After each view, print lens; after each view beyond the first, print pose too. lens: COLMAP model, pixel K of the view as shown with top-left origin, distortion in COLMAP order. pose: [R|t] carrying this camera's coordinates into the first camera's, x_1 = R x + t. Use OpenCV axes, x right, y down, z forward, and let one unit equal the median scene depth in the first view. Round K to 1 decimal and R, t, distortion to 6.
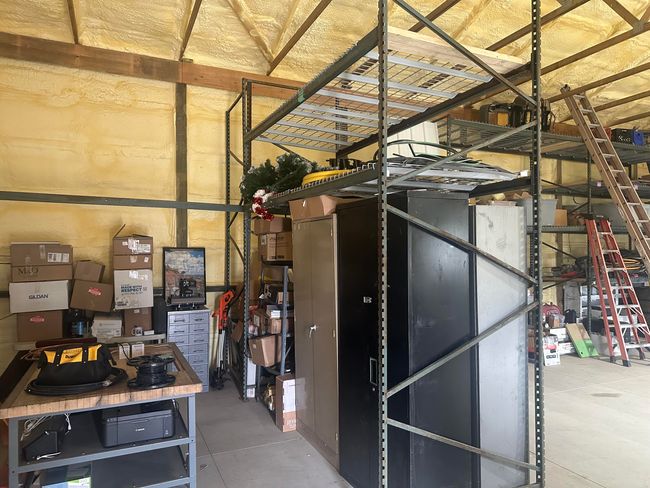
lens RADIAL K [[457.0, 0, 325.0], [0, 457.0, 244.0], [0, 0, 1]] dist [0.001141, -0.001221]
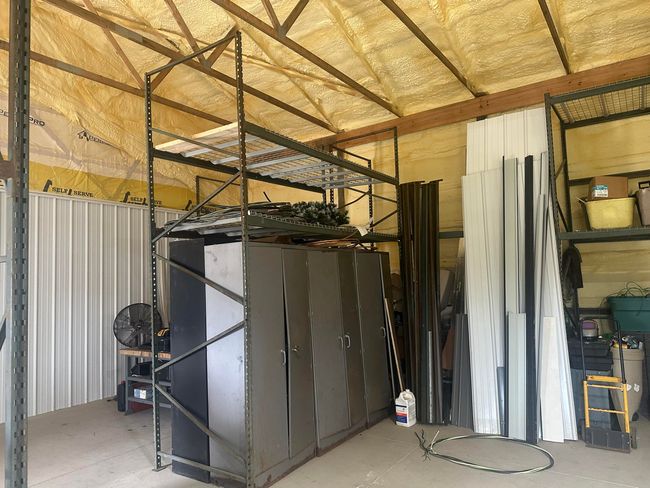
lens RADIAL K [[470.1, 0, 325.0], [0, 470.1, 244.0], [0, 0, 1]] dist [0.003935, -0.001672]
pose [[0.515887, -0.084236, -0.852505, 1.030535], [0.049090, 0.996425, -0.068750, 0.013795], [0.855249, -0.006383, 0.518178, 0.343995]]
